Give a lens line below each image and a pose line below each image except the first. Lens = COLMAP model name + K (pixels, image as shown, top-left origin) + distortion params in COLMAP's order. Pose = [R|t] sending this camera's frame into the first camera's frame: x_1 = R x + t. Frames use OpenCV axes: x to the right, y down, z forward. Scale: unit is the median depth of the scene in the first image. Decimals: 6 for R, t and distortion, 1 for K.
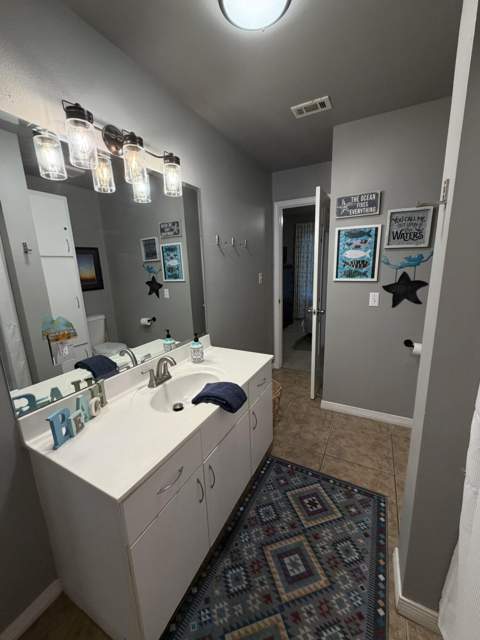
lens RADIAL K [[254.9, 0, 240.7], [0, 254.9, 319.5], [0, 0, 1]] dist [-0.000892, 0.000441]
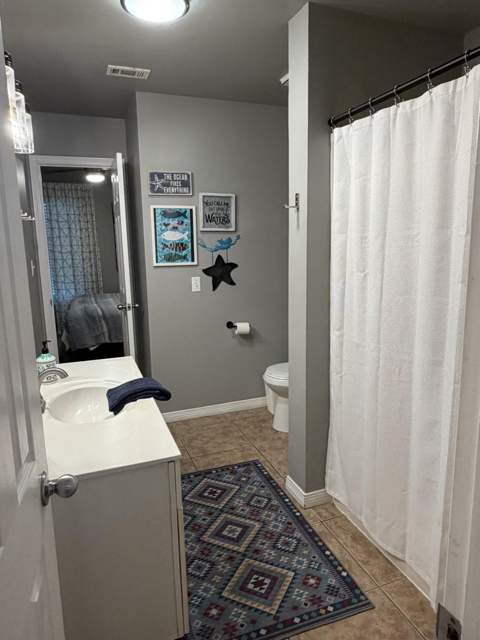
lens RADIAL K [[430.7, 0, 241.5], [0, 430.7, 319.4], [0, 0, 1]] dist [0.006427, -0.000174]
pose [[0.662605, -0.120970, 0.739135, -0.592251], [0.156861, 0.987398, 0.020983, 0.045076], [-0.732359, 0.102038, 0.673230, -0.188875]]
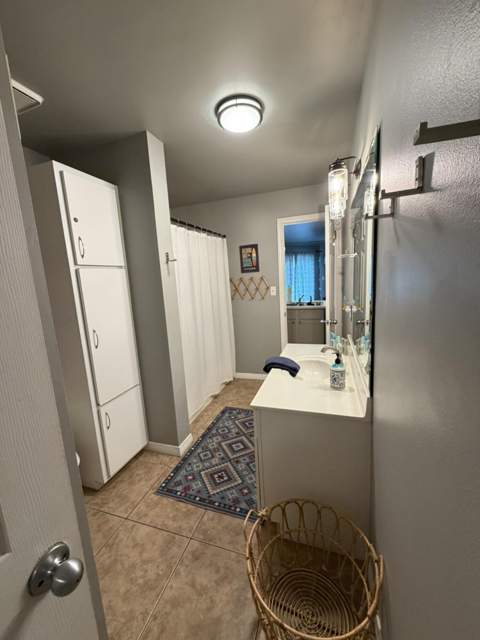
lens RADIAL K [[254.9, 0, 240.5], [0, 254.9, 320.5], [0, 0, 1]] dist [-0.000892, 0.000441]
pose [[-0.983655, 0.107024, -0.144808, 0.218699], [0.048969, 0.932884, 0.356832, -0.312579], [0.173279, 0.343909, -0.922877, 1.446462]]
